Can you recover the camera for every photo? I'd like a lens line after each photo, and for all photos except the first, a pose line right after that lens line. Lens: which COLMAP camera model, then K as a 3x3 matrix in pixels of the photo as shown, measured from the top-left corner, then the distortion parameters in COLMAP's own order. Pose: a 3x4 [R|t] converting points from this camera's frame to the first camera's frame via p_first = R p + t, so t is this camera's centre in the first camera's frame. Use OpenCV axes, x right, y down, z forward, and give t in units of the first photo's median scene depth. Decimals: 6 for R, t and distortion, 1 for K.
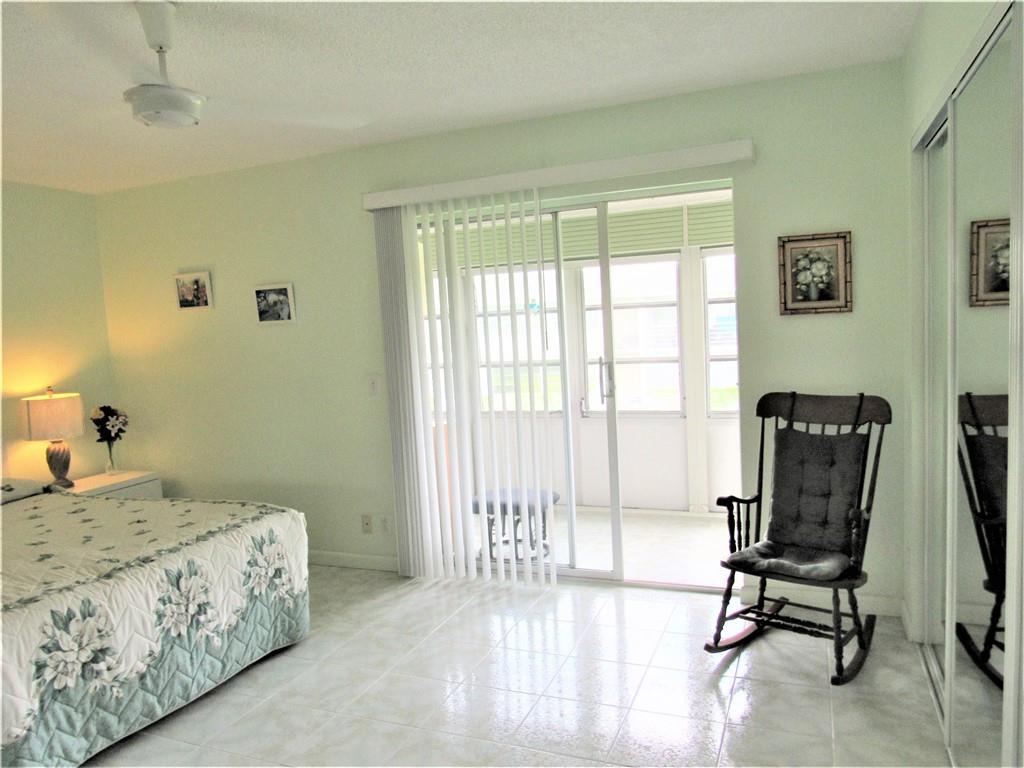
lens RADIAL K [[733.5, 0, 517.1], [0, 733.5, 383.2], [0, 0, 1]] dist [-0.036415, 0.017303]
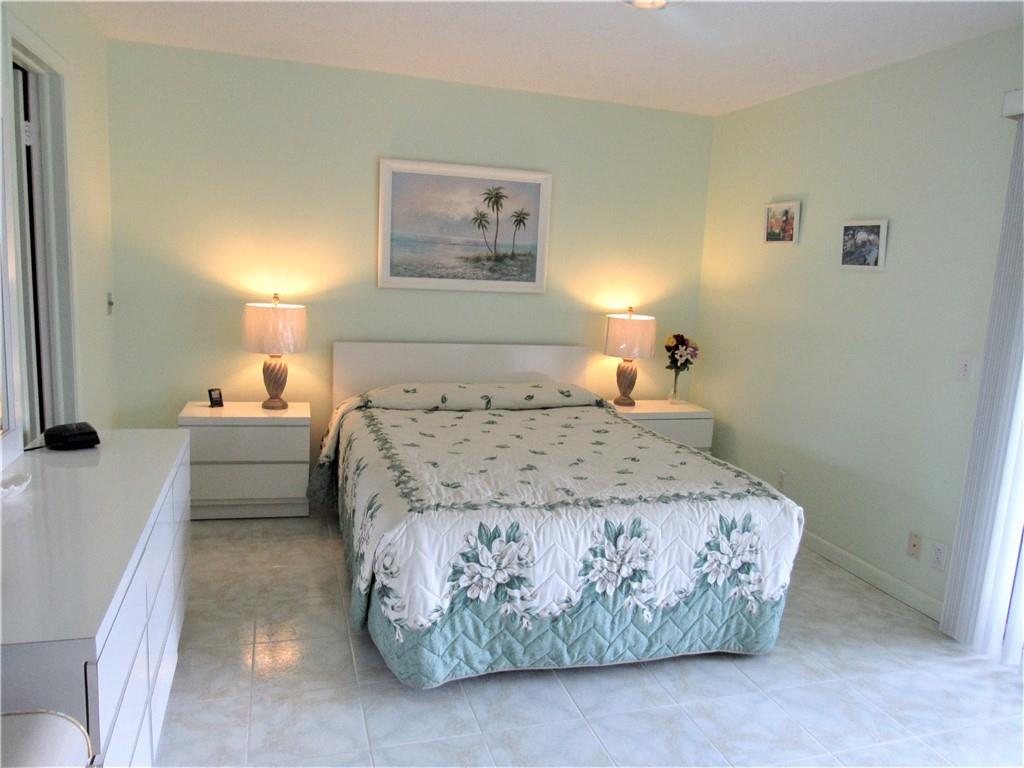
lens RADIAL K [[733.5, 0, 511.3], [0, 733.5, 381.3], [0, 0, 1]] dist [-0.036415, 0.017303]
pose [[0.626712, 0.211479, -0.750005, 0.069684], [-0.152278, 0.977151, 0.148282, -0.024402], [0.764227, 0.021279, 0.644596, 0.221479]]
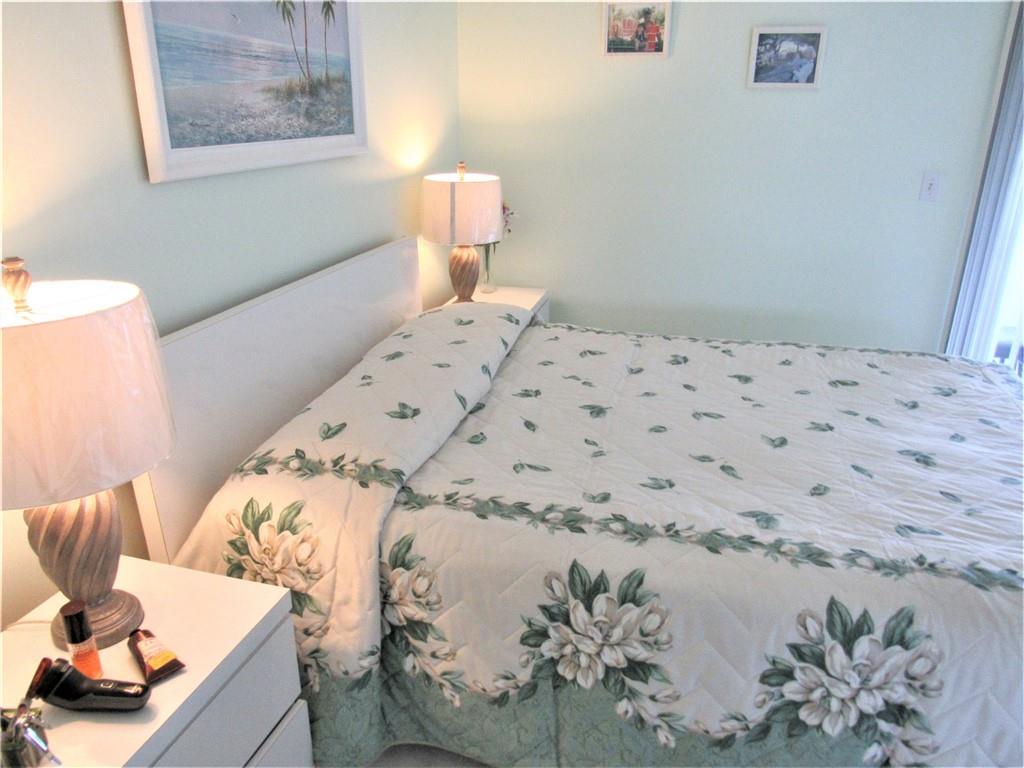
lens RADIAL K [[733.5, 0, 512.7], [0, 733.5, 386.4], [0, 0, 1]] dist [-0.036415, 0.017303]
pose [[0.990249, 0.012583, 0.138741, -0.801023], [-0.049948, 0.961769, 0.269268, 0.023021], [-0.130048, -0.273572, 0.953019, 0.343155]]
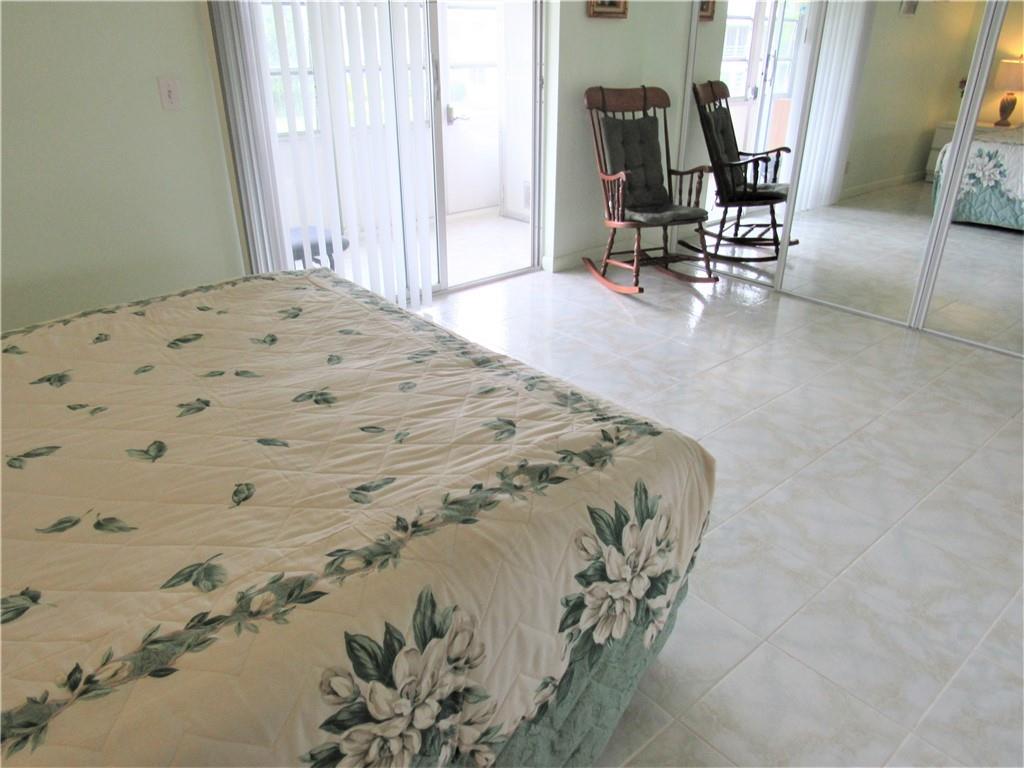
lens RADIAL K [[733.5, 0, 511.9], [0, 733.5, 379.1], [0, 0, 1]] dist [-0.036415, 0.017303]
pose [[0.458112, -0.331346, 0.824829, -0.758203], [0.049873, 0.936046, 0.348324, 0.034073], [-0.887494, -0.118435, 0.445340, 0.465119]]
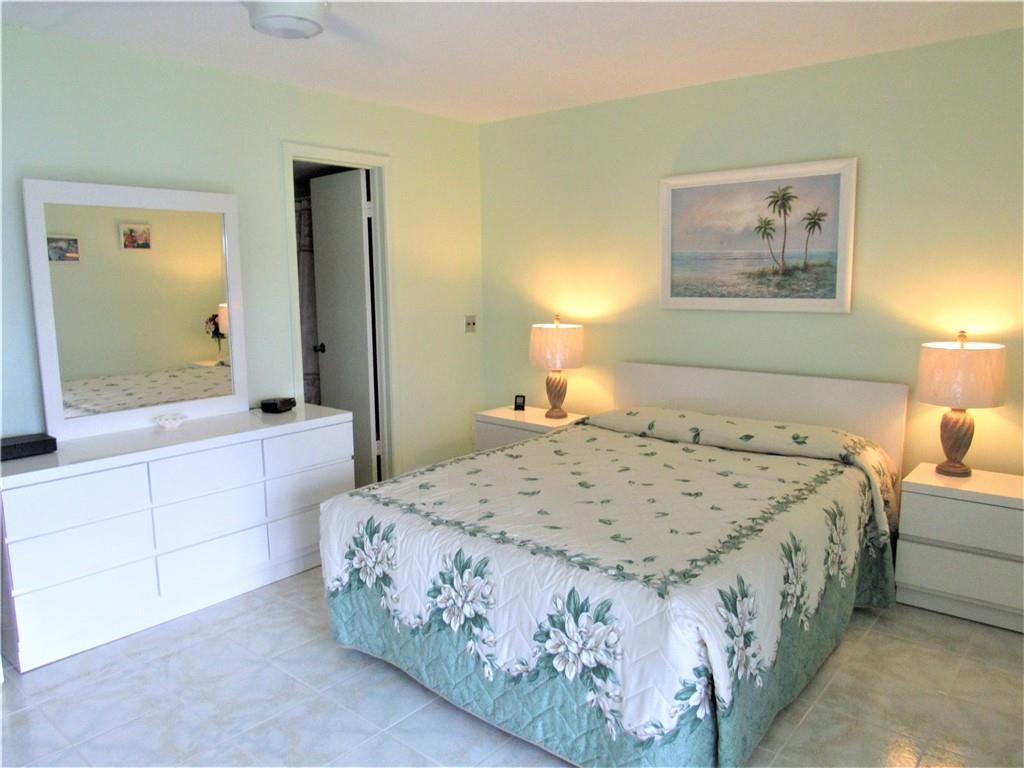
lens RADIAL K [[733.5, 0, 514.4], [0, 733.5, 381.9], [0, 0, 1]] dist [-0.036415, 0.017303]
pose [[-0.310841, 0.194038, -0.930445, 0.187827], [-0.053054, 0.973871, 0.220818, -0.093186], [0.948980, 0.118003, -0.292425, 0.925009]]
